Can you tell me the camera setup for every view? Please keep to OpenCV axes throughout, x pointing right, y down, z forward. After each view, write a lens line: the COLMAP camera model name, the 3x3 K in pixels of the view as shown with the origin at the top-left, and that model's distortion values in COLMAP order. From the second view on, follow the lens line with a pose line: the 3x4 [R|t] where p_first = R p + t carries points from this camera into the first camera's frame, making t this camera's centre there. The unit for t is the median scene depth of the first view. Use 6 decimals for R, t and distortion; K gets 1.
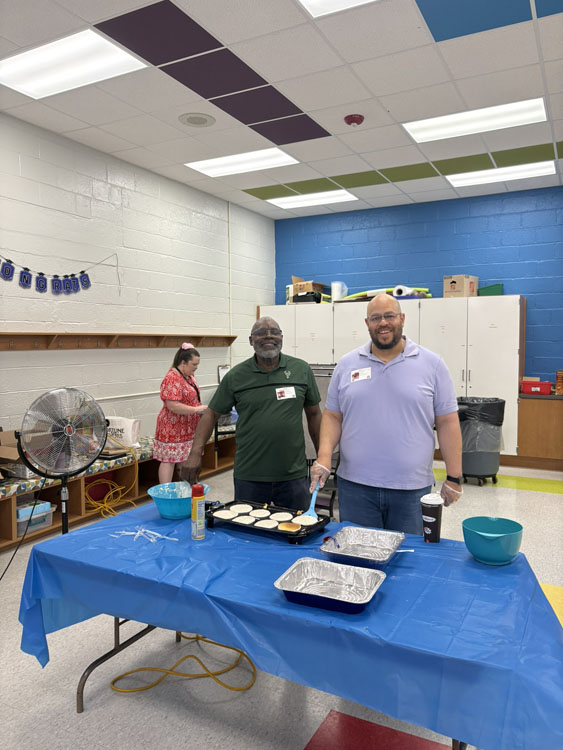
lens RADIAL K [[578.3, 0, 279.8], [0, 578.3, 372.8], [0, 0, 1]] dist [0.042050, -0.042568]
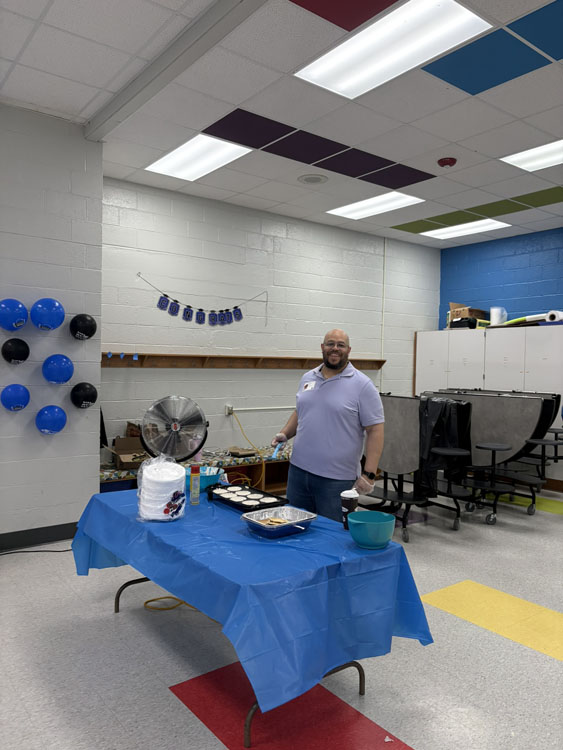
lens RADIAL K [[578.3, 0, 281.5], [0, 578.3, 372.8], [0, 0, 1]] dist [0.042050, -0.042568]
pose [[0.905023, 0.025910, -0.424572, 0.267715], [-0.042995, 0.998603, -0.030709, 0.001988], [0.423183, 0.046047, 0.904873, -0.076007]]
